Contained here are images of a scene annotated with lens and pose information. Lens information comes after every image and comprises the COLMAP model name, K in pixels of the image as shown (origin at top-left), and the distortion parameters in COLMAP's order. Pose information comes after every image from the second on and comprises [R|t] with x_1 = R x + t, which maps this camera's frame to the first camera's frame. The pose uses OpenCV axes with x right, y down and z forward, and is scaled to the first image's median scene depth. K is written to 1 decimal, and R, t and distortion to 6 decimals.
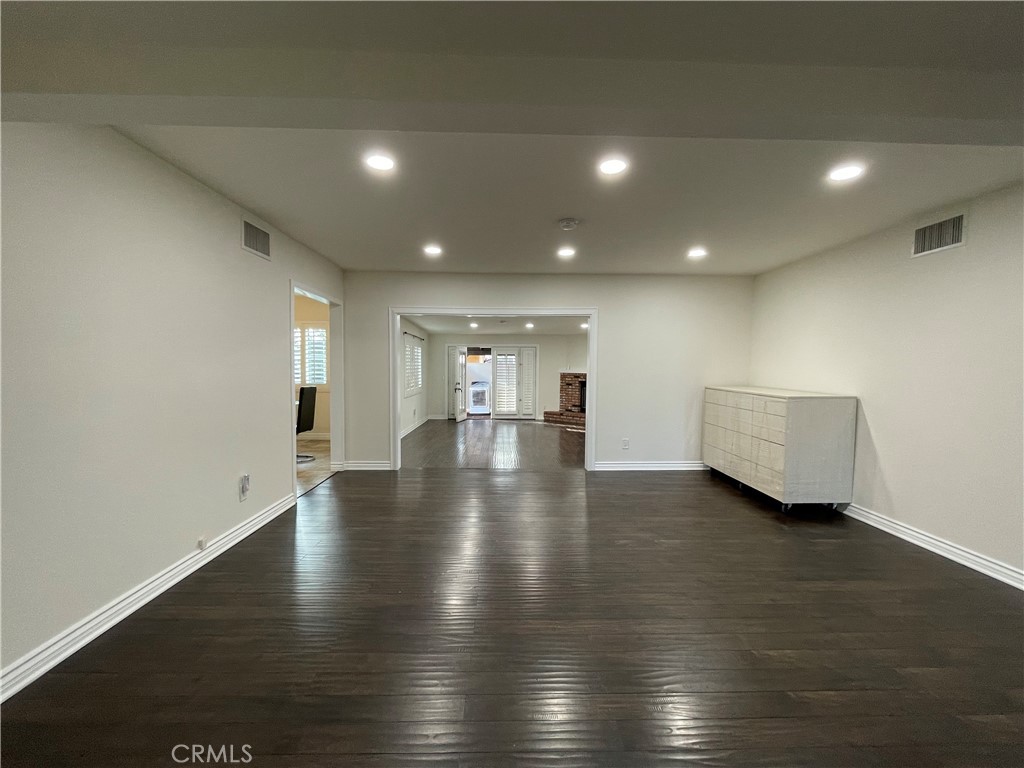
lens RADIAL K [[416.8, 0, 513.1], [0, 416.8, 387.2], [0, 0, 1]] dist [-0.002611, 0.001884]
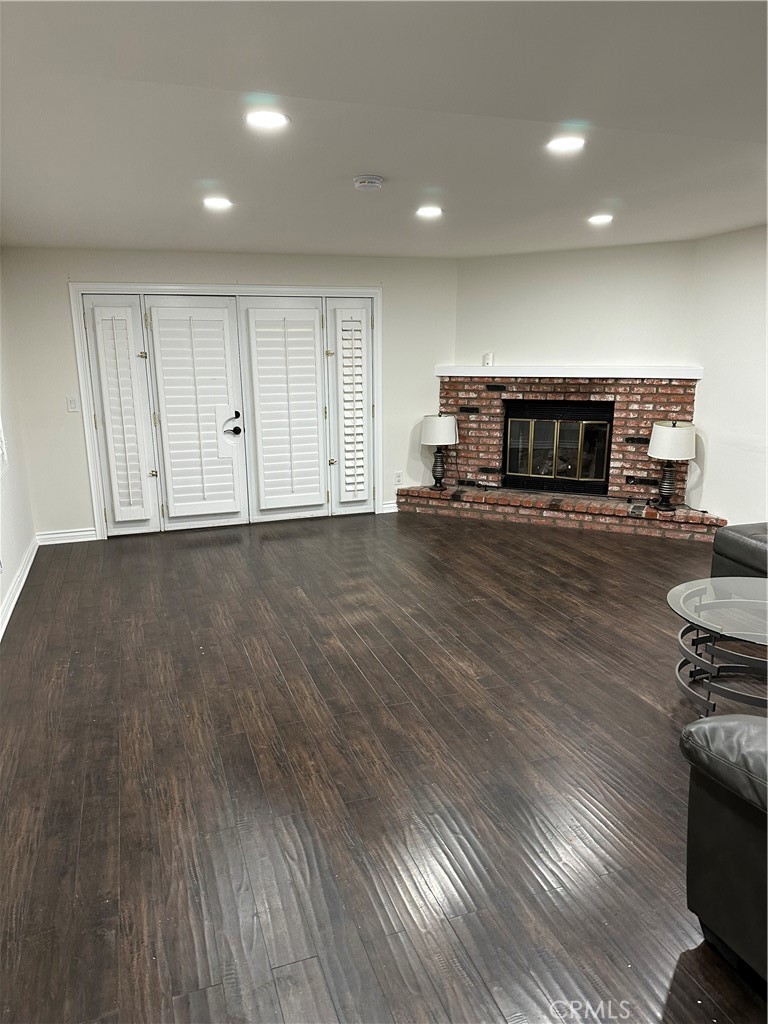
lens RADIAL K [[717.5, 0, 380.7], [0, 717.5, 516.1], [0, 0, 1]] dist [0.084331, -0.080005]
pose [[0.951493, -0.087187, 0.295059, -0.372405], [0.030680, 0.981115, 0.190975, -0.112365], [-0.306137, -0.172659, 0.936199, 1.353912]]
